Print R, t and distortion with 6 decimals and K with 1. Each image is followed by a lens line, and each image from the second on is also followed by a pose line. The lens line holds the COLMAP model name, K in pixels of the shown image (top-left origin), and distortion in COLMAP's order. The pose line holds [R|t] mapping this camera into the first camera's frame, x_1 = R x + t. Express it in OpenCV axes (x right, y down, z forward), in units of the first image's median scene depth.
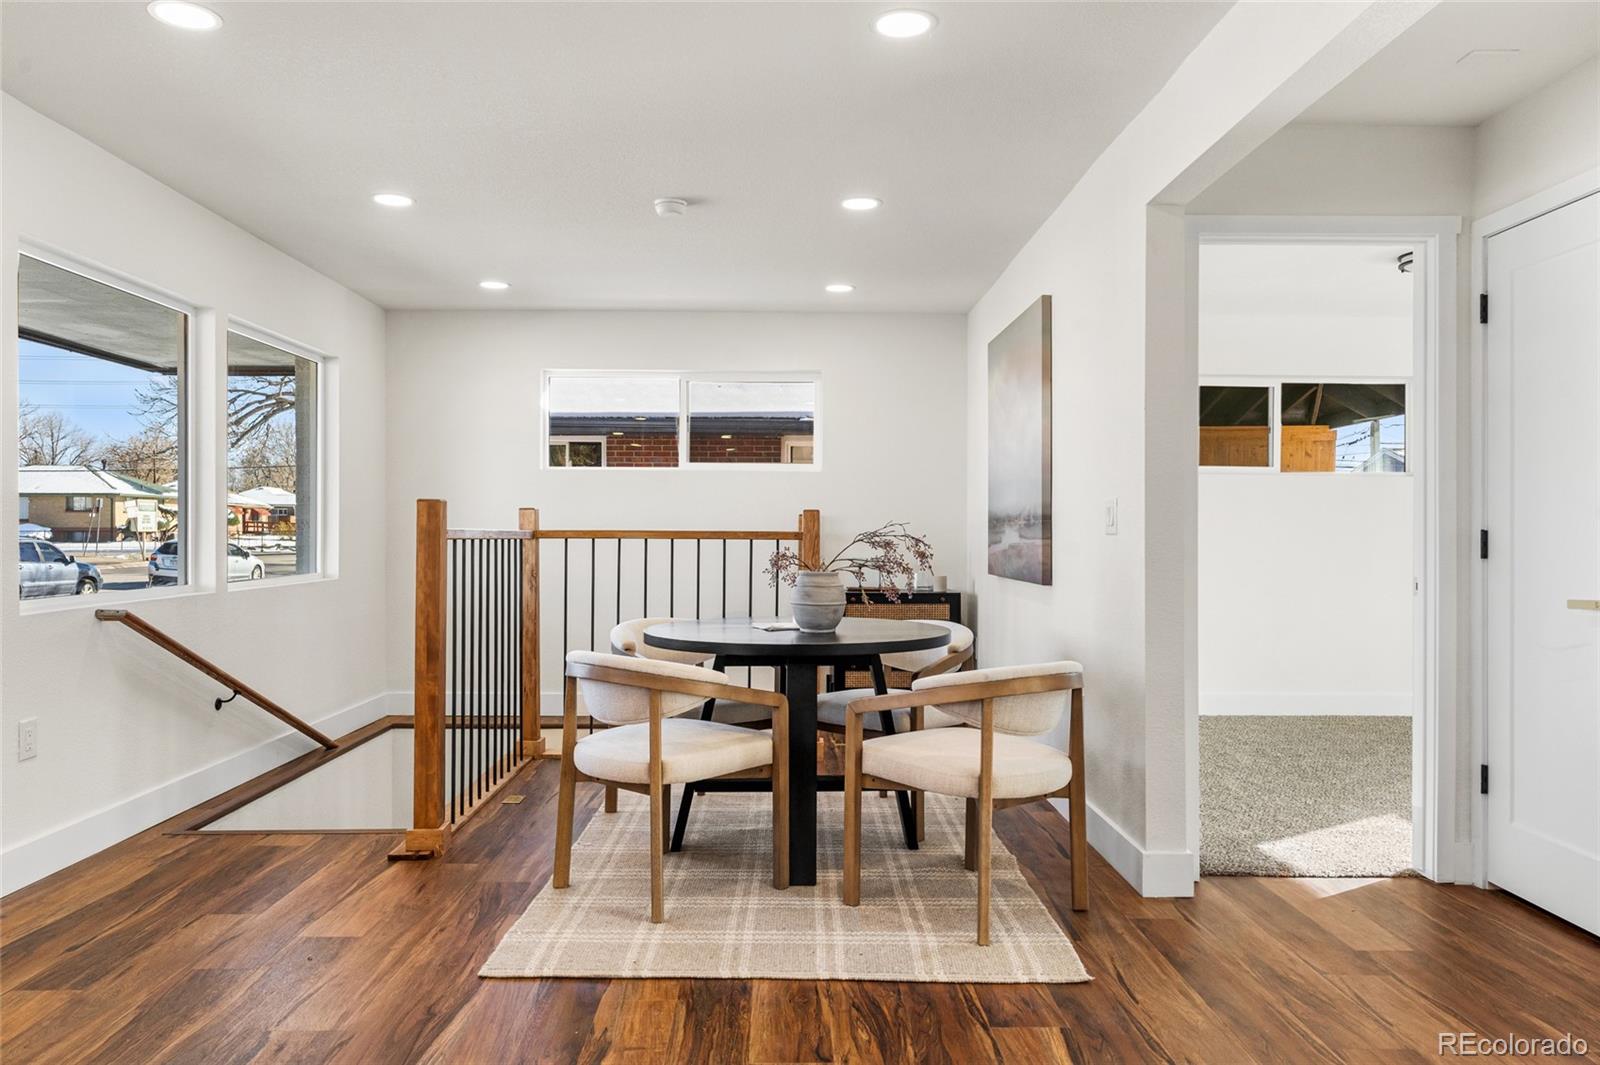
lens RADIAL K [[1116.4, 0, 785.7], [0, 1116.4, 534.1], [0, 0, 1]] dist [0.002393, -0.002203]
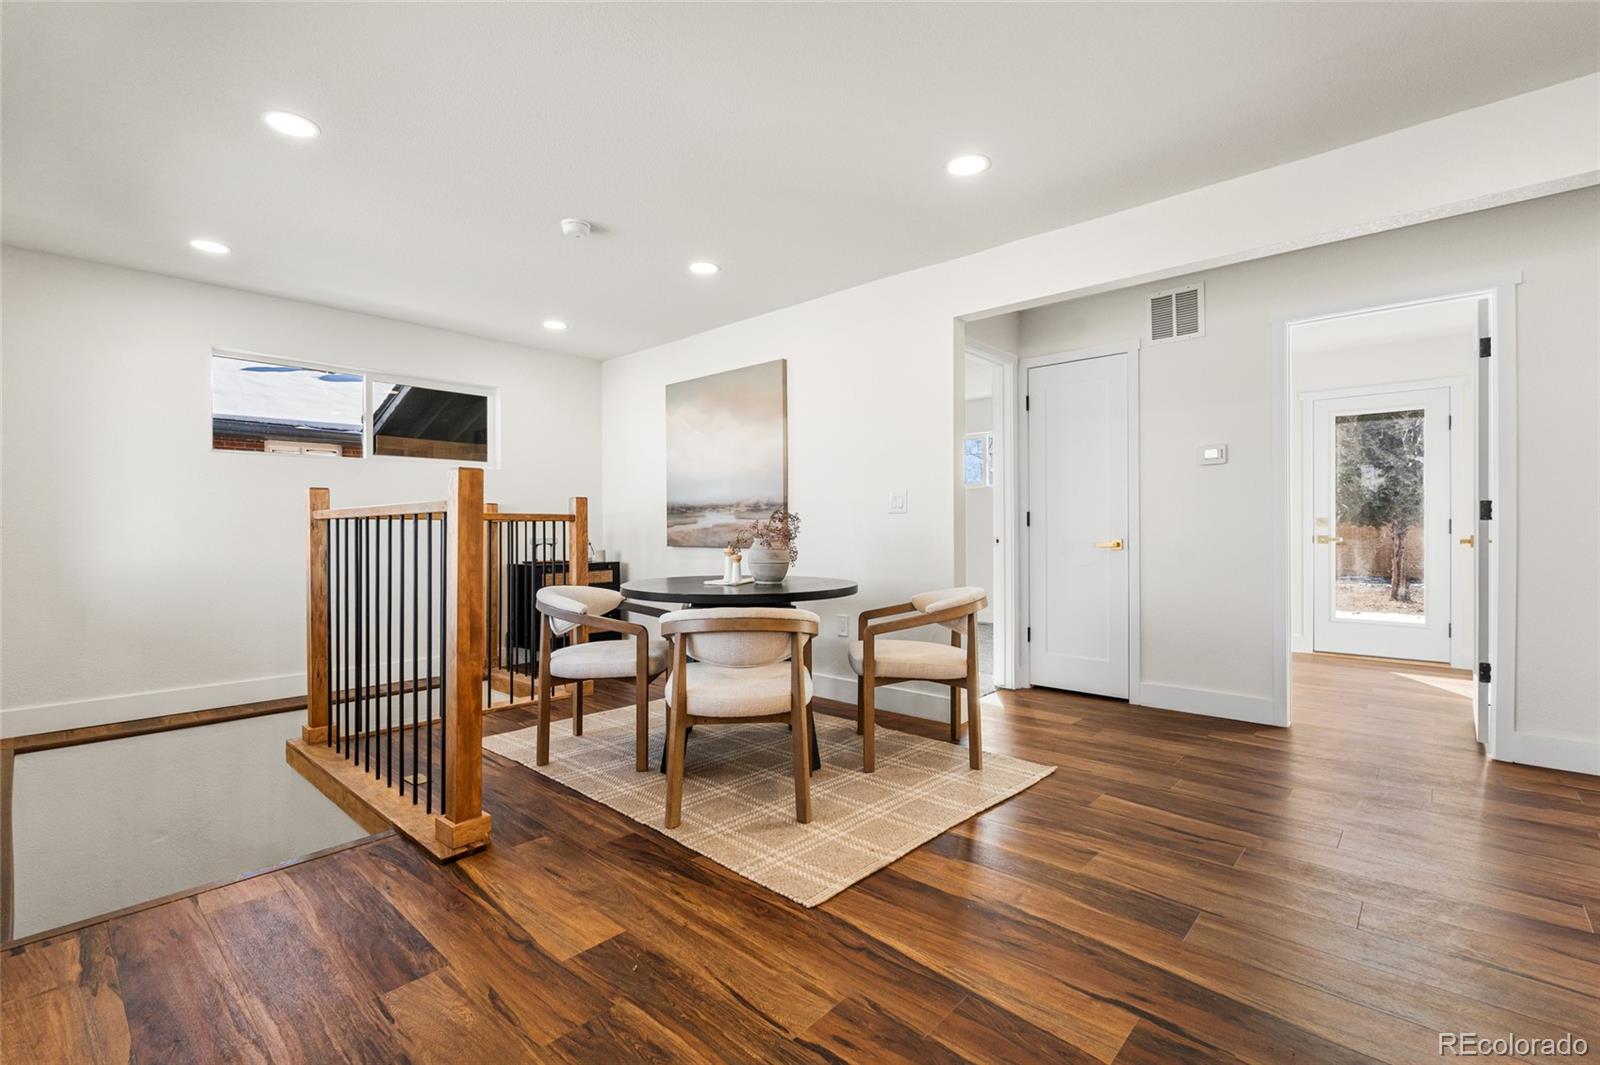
lens RADIAL K [[709.8, 0, 802.9], [0, 709.8, 530.7], [0, 0, 1]] dist [-0.002973, 0.000727]
pose [[0.686592, -0.007024, 0.727009, -0.595514], [0.006983, 0.999971, 0.003067, 0.022994], [-0.727010, 0.002971, 0.686621, 0.411413]]
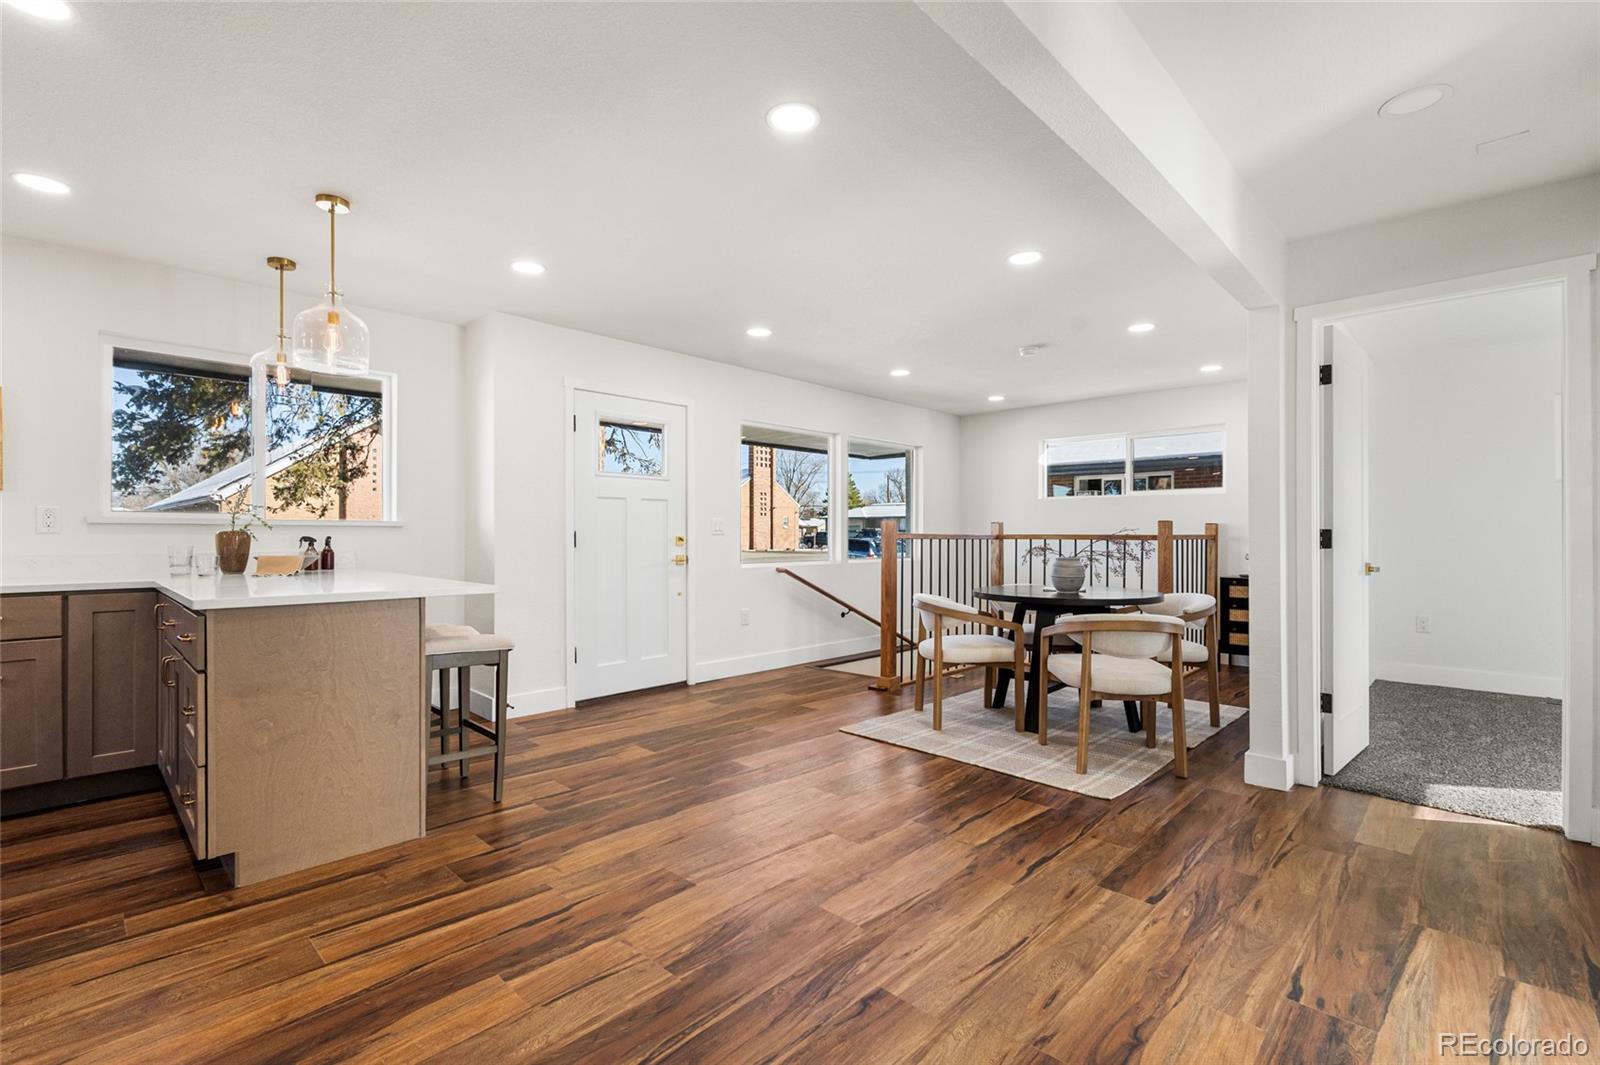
lens RADIAL K [[709.8, 0, 787.3], [0, 709.8, 538.5], [0, 0, 1]] dist [-0.002973, 0.000727]
pose [[0.707613, 0.000103, -0.706600, 0.525581], [0.000365, 1.000000, 0.000511, 0.003397], [0.706600, -0.000620, 0.707613, -0.078773]]
